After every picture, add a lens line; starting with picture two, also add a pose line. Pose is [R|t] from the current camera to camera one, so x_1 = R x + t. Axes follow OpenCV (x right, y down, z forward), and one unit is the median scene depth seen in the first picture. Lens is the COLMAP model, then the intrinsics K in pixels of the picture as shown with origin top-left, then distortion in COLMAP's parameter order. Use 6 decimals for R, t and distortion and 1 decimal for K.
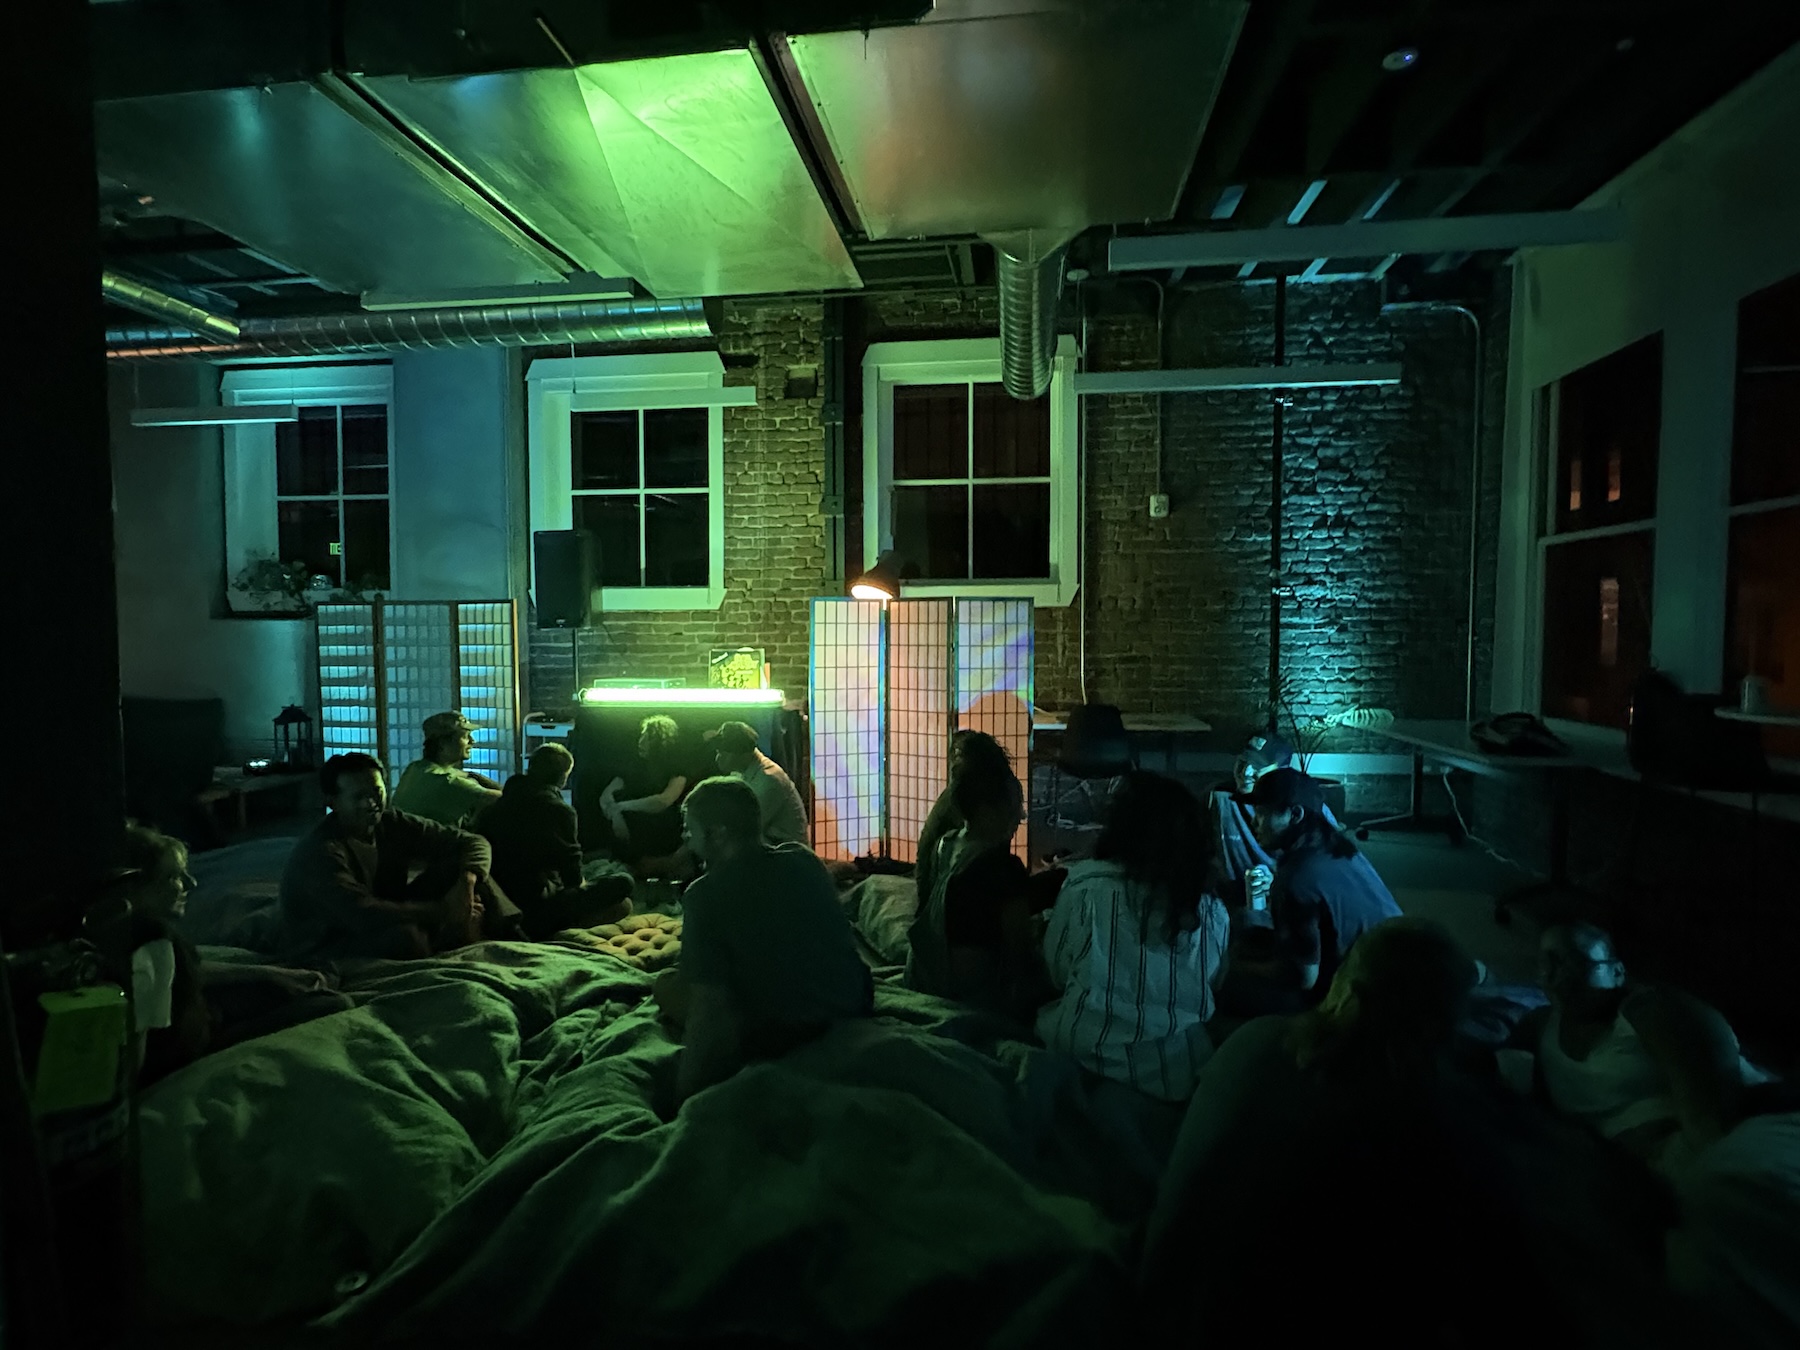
lens RADIAL K [[933.5, 0, 899.5], [0, 933.5, 671.6], [0, 0, 1]] dist [0.000077, 0.001796]
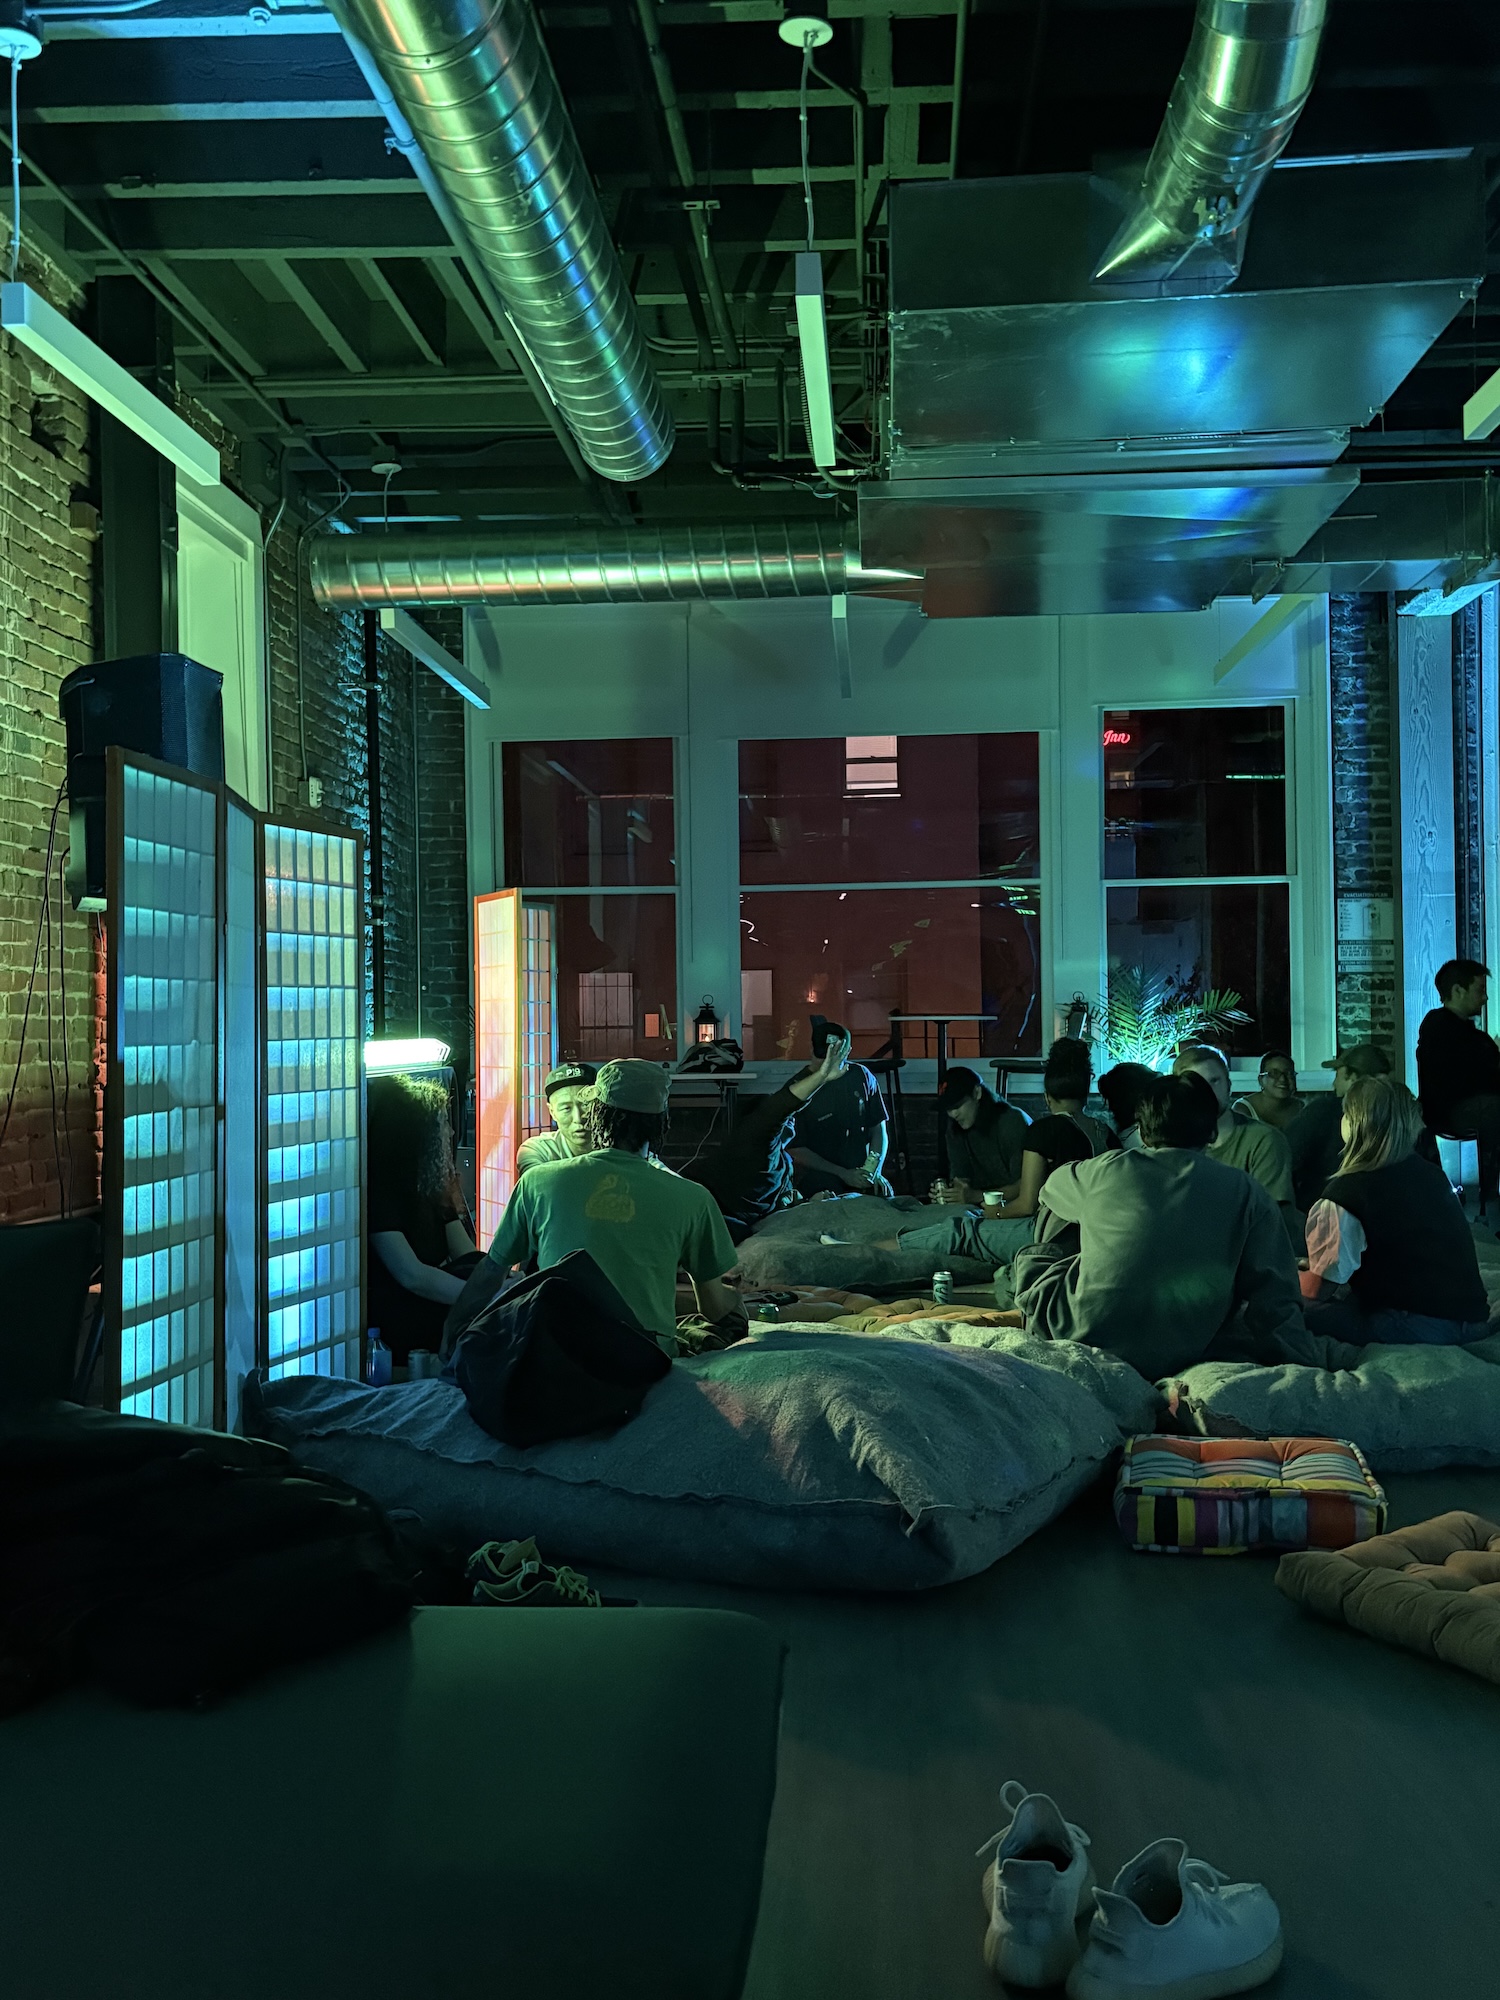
lens RADIAL K [[1715.3, 0, 739.1], [0, 1715.3, 1004.2], [0, 0, 1]] dist [0.034554, -0.012712]
pose [[-0.054730, 0.015760, 0.998377, -1.043724], [0.058099, 0.998232, -0.012573, 0.019141], [-0.996809, 0.057316, -0.055549, 0.751336]]
